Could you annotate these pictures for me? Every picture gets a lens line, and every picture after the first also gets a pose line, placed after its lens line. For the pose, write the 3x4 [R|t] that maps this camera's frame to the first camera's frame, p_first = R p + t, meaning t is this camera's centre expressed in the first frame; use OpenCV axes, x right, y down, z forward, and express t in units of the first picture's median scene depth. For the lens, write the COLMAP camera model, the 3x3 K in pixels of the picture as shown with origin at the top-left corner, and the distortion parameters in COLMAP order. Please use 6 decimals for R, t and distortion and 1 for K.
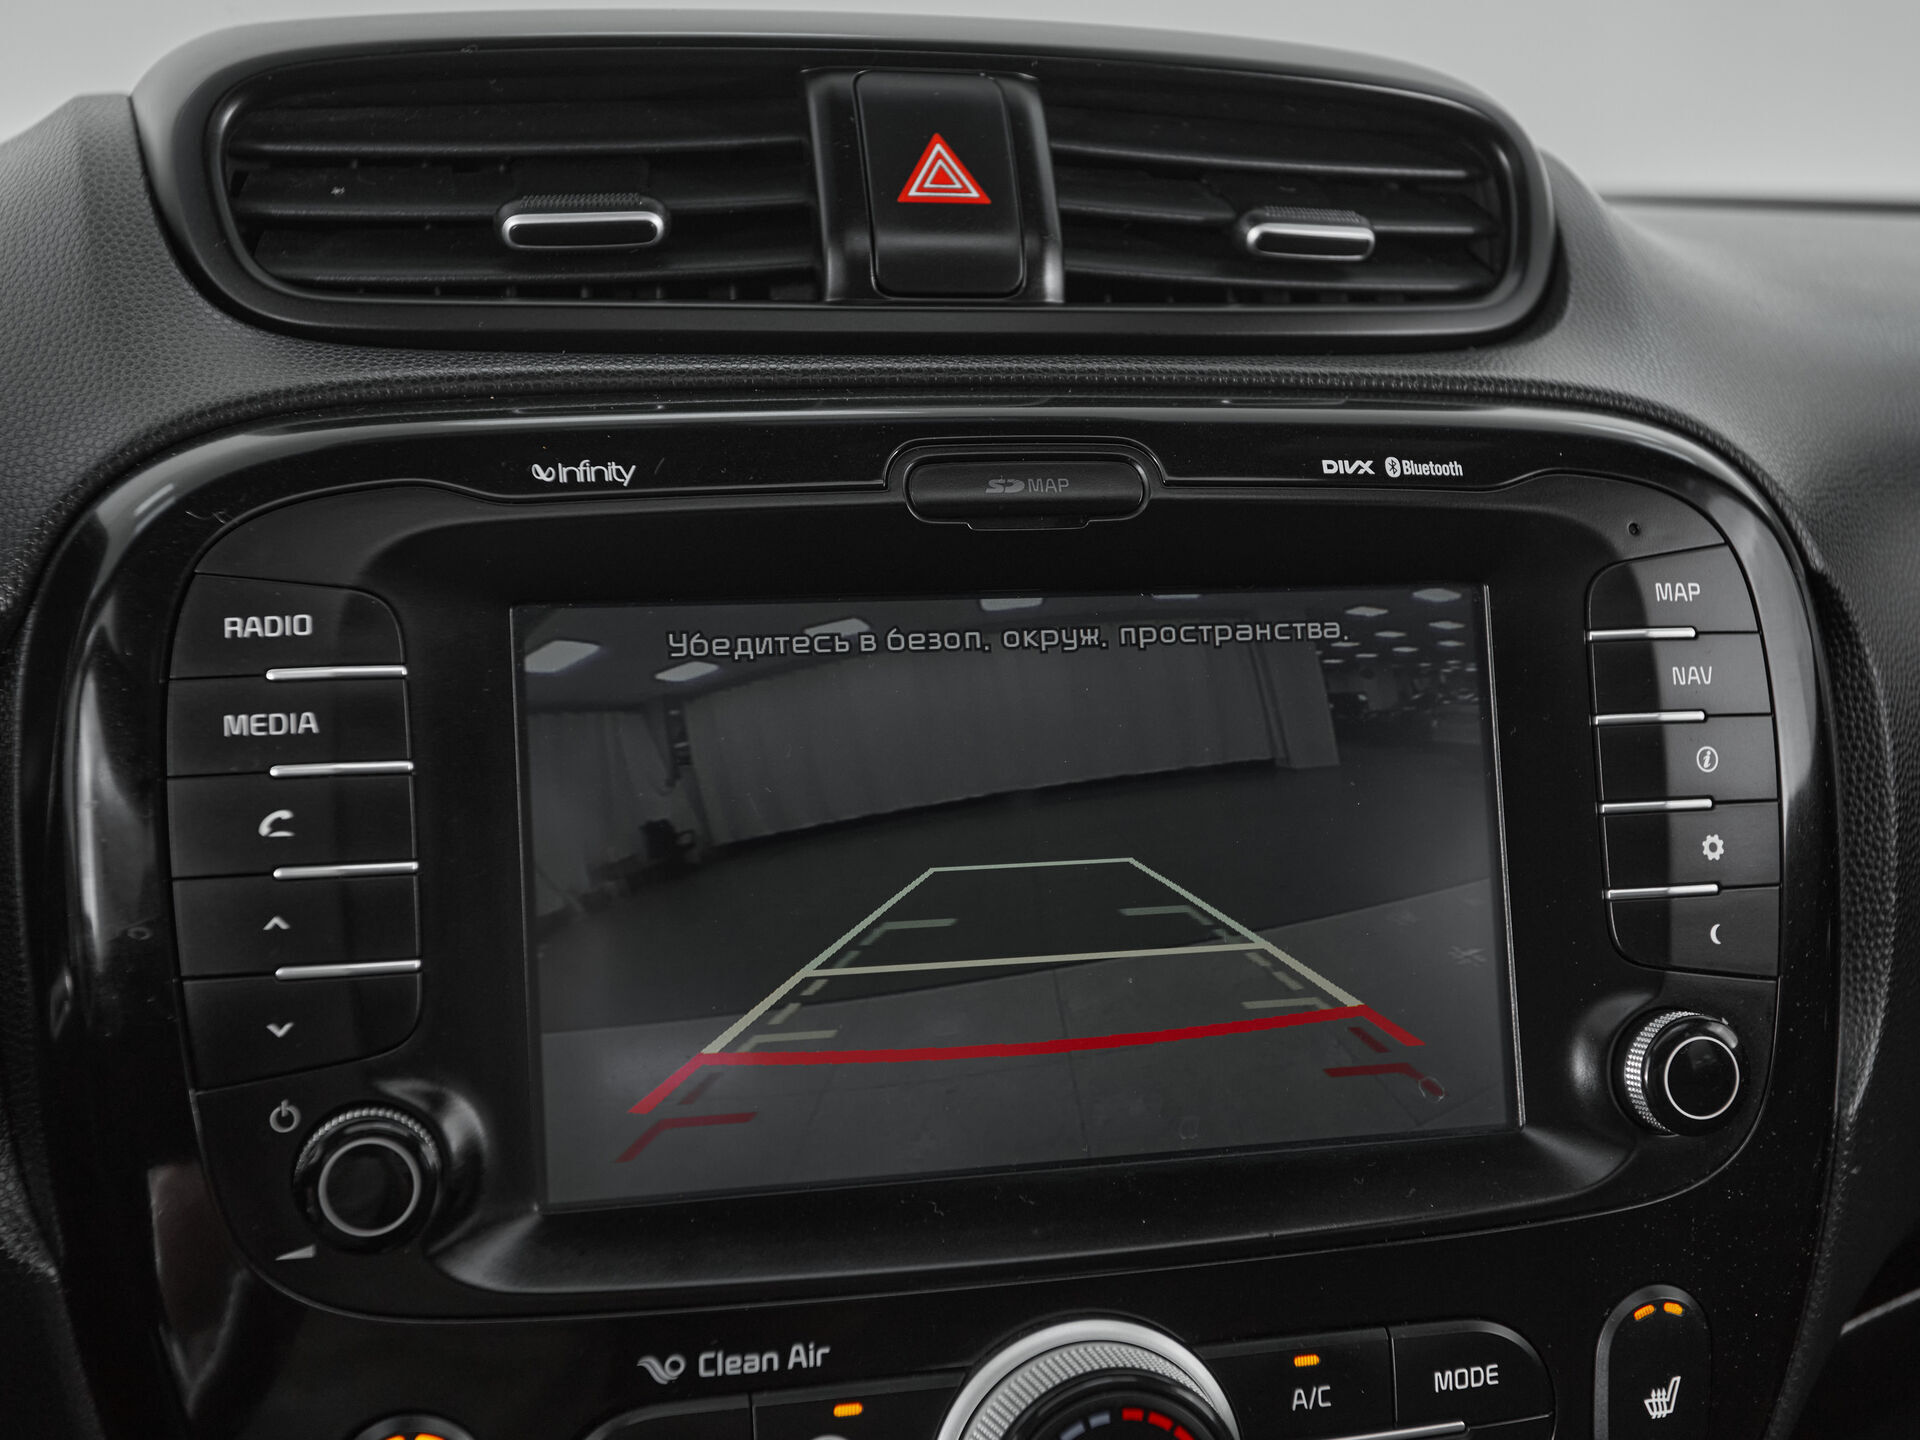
lens RADIAL K [[2553.9, 0, 939.8], [0, 2553.9, 683.0], [0, 0, 1]] dist [0.039395, 0.000000]
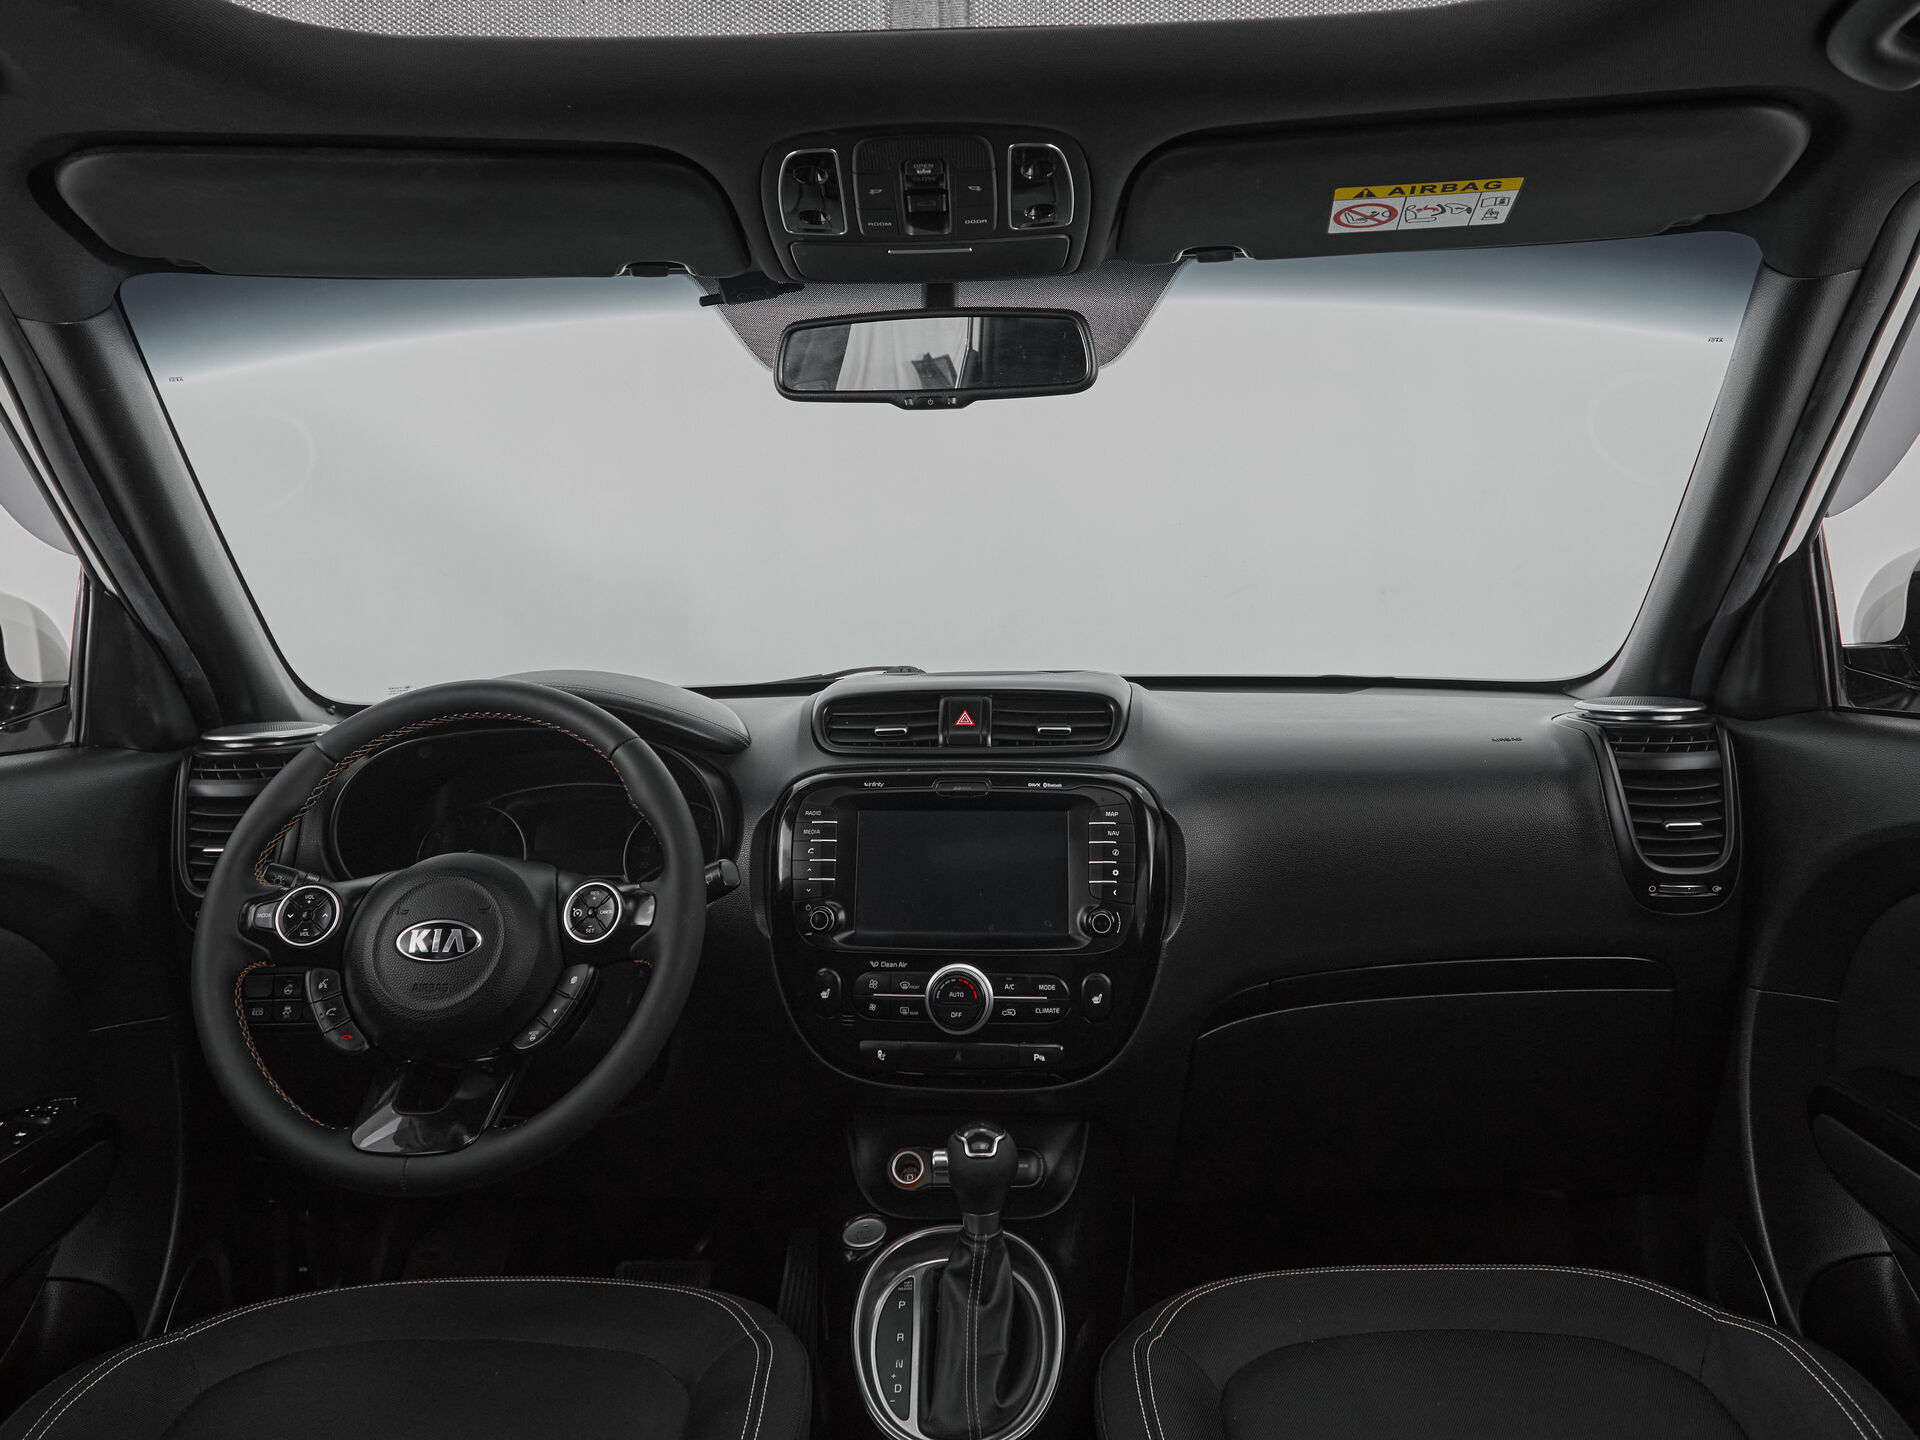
lens RADIAL K [[1276.1, 0, 940.6], [0, 1276.1, 585.4], [0, 0, 1]] dist [-0.011951, 0.011880]
pose [[0.926527, -0.036226, -0.374480, 0.906019], [-0.038047, 0.981229, -0.189057, 0.004909], [0.374299, 0.189414, 0.907757, -1.270481]]
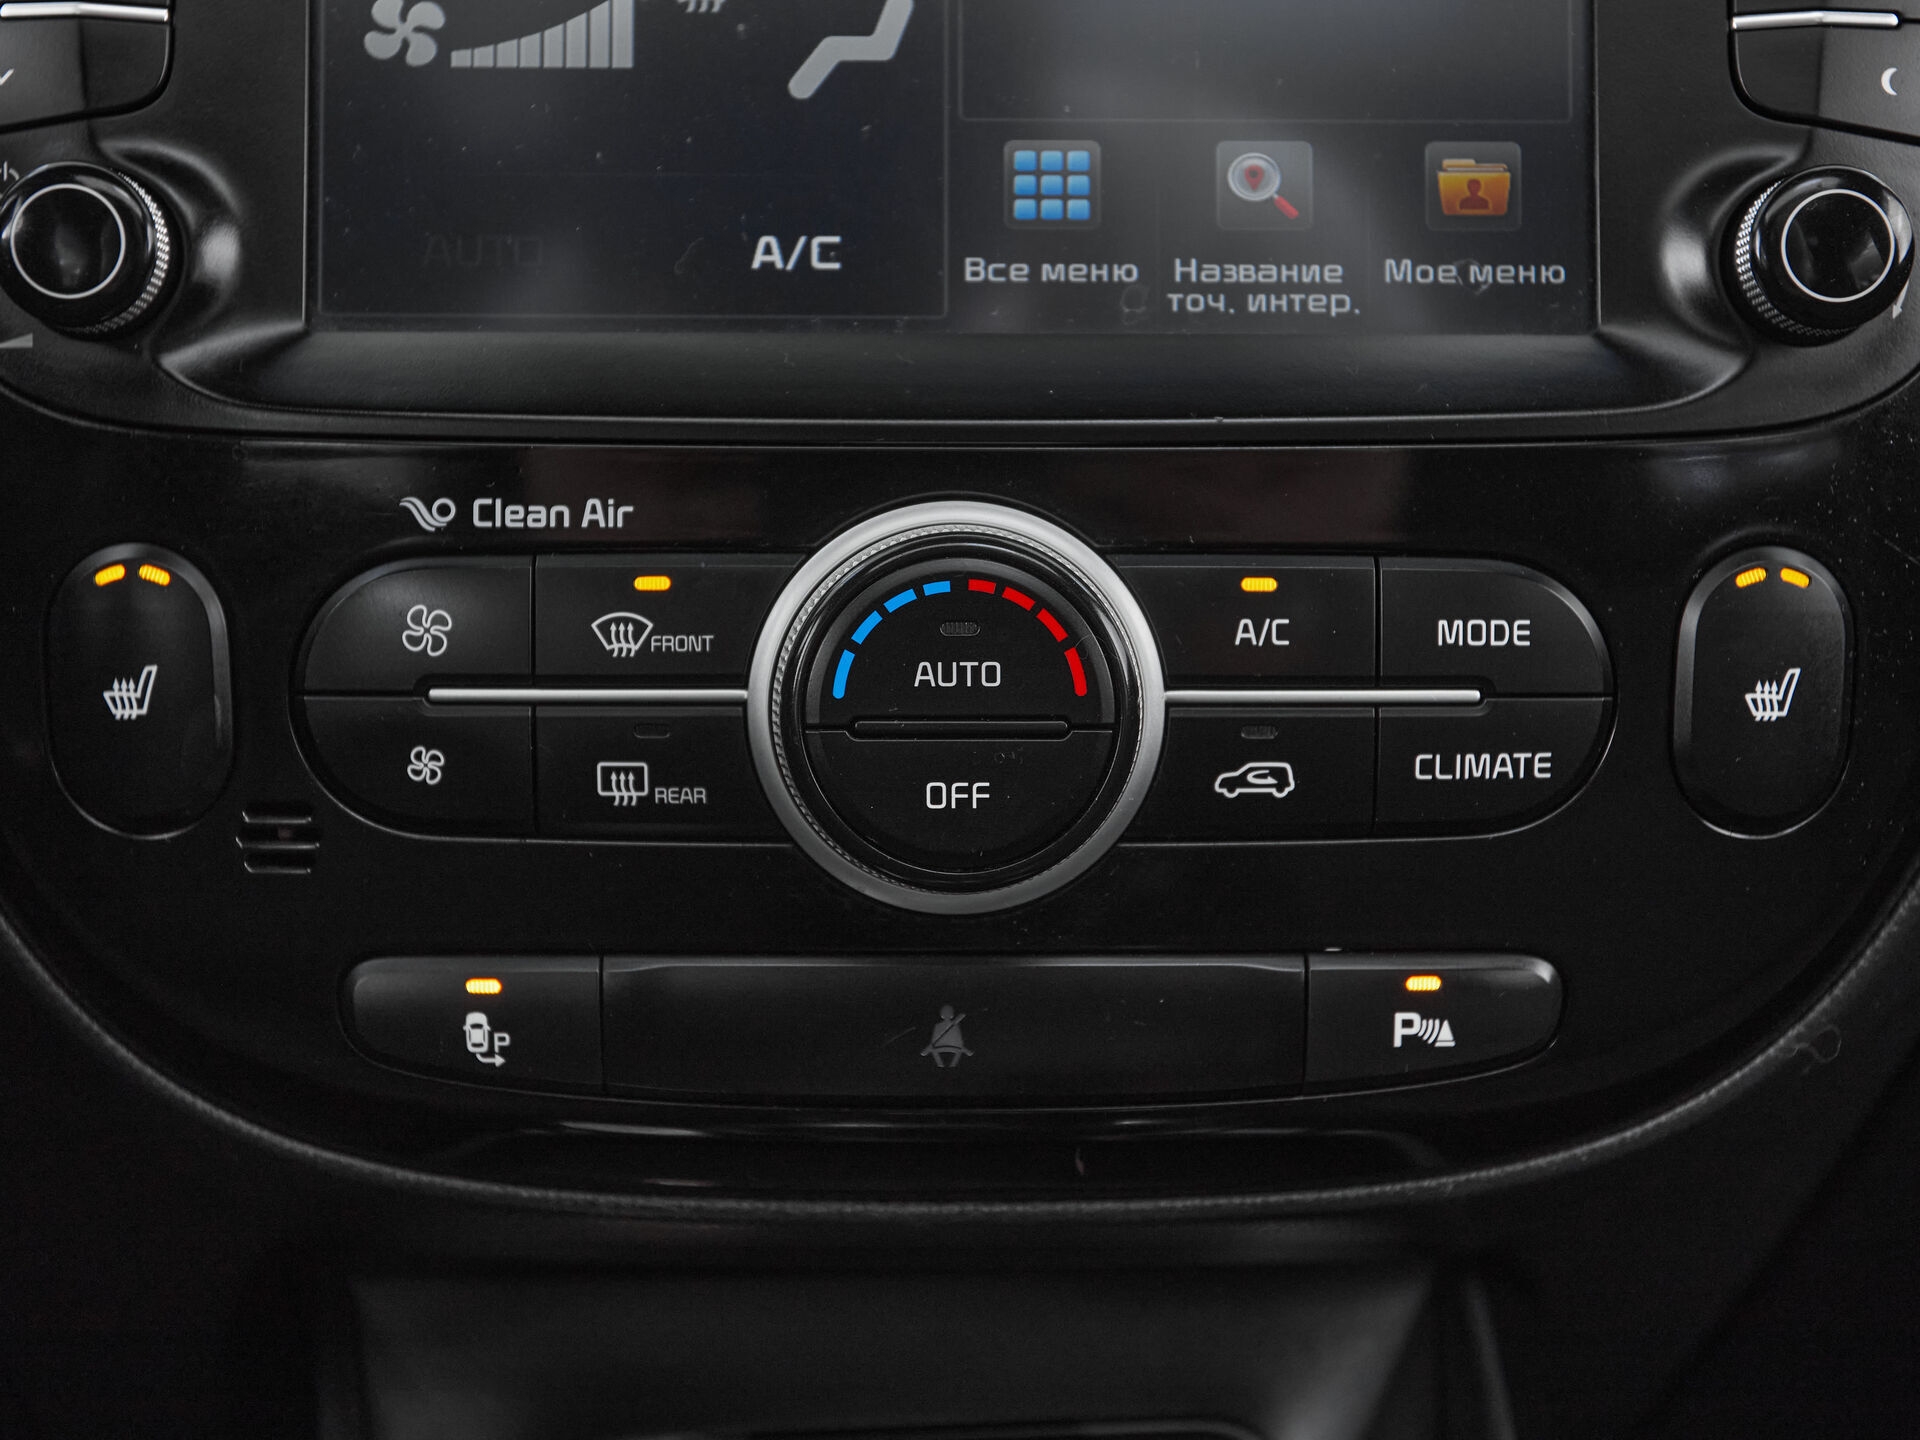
lens RADIAL K [[2553.9, 0, 939.8], [0, 2553.9, 708.5], [0, 0, 1]] dist [0.039395, 0.000000]
pose [[0.970054, 0.043143, -0.239027, 0.230933], [-0.035606, 0.998726, 0.035762, 0.271677], [0.240266, -0.026181, 0.970354, 0.219494]]
